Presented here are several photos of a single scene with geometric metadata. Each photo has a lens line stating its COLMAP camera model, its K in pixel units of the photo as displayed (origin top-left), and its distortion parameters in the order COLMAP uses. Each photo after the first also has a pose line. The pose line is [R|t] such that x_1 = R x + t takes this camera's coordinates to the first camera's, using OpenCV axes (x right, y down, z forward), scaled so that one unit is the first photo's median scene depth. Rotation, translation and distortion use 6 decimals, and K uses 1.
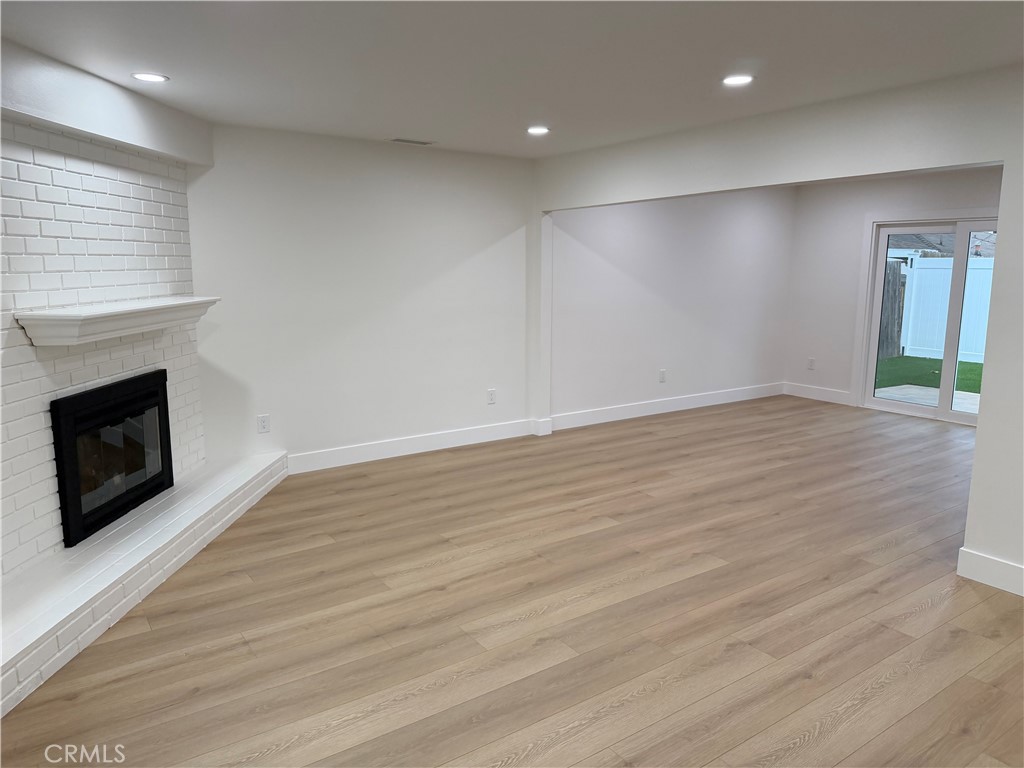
lens RADIAL K [[716.4, 0, 515.8], [0, 716.4, 378.8], [0, 0, 1]] dist [0.083518, -0.104100]
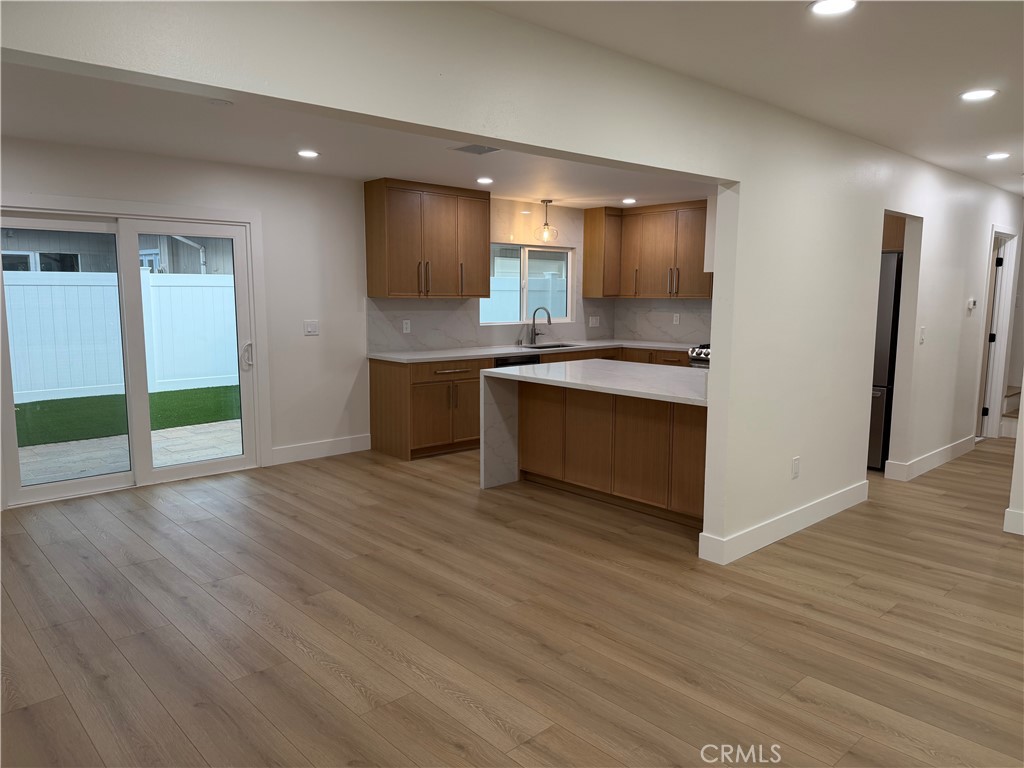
lens RADIAL K [[716.4, 0, 524.5], [0, 716.4, 385.7], [0, 0, 1]] dist [0.083518, -0.104100]
pose [[-0.139726, -0.138610, 0.980441, -0.325716], [0.151624, 0.975481, 0.159518, -0.183263], [-0.978512, 0.170948, -0.115284, 1.217676]]
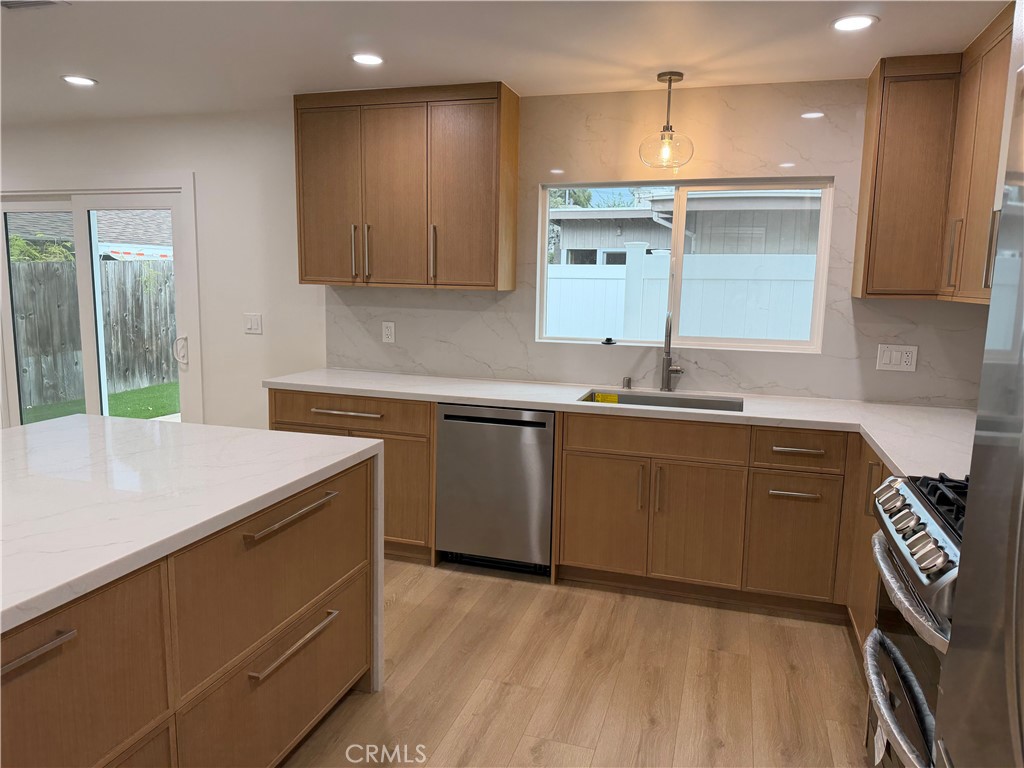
lens RADIAL K [[716.4, 0, 510.2], [0, 716.4, 380.1], [0, 0, 1]] dist [0.083518, -0.104100]
pose [[0.790563, -0.080028, 0.607130, 0.856428], [0.086572, 0.996073, 0.018568, -0.029617], [-0.606231, 0.037881, 0.794386, 0.344211]]
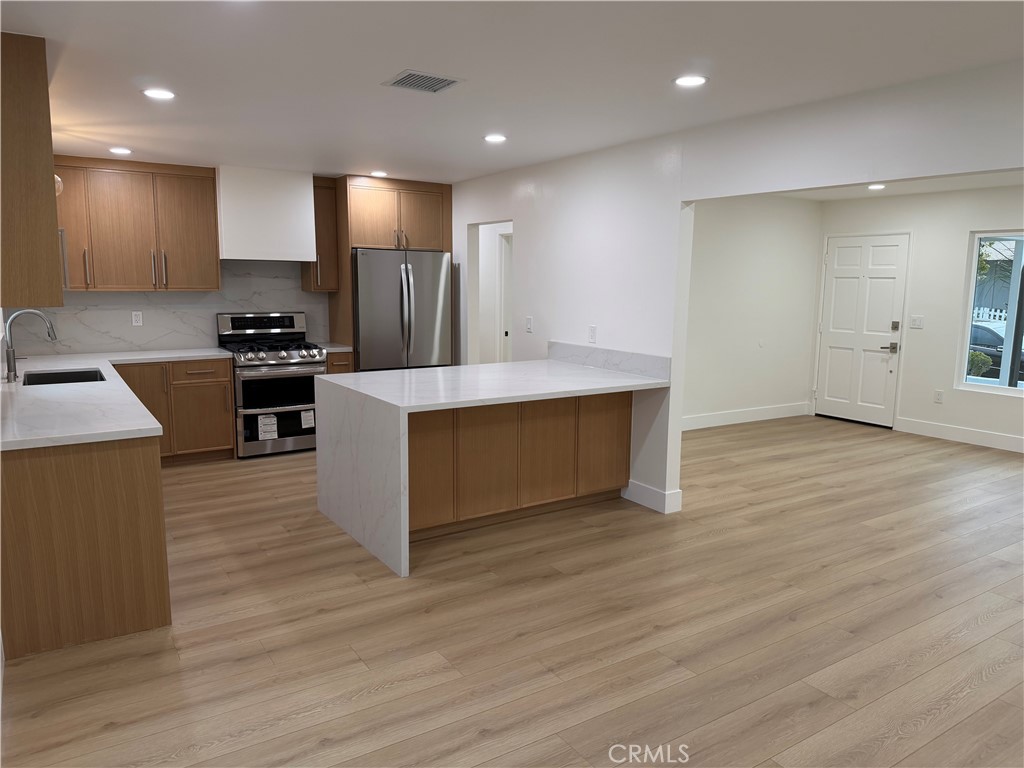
lens RADIAL K [[716.4, 0, 510.0], [0, 716.4, 382.7], [0, 0, 1]] dist [0.083518, -0.104100]
pose [[-0.999221, -0.022181, 0.032630, 0.788393], [-0.011380, 0.953886, 0.299954, -0.310855], [-0.037779, 0.299349, -0.953396, 1.965272]]
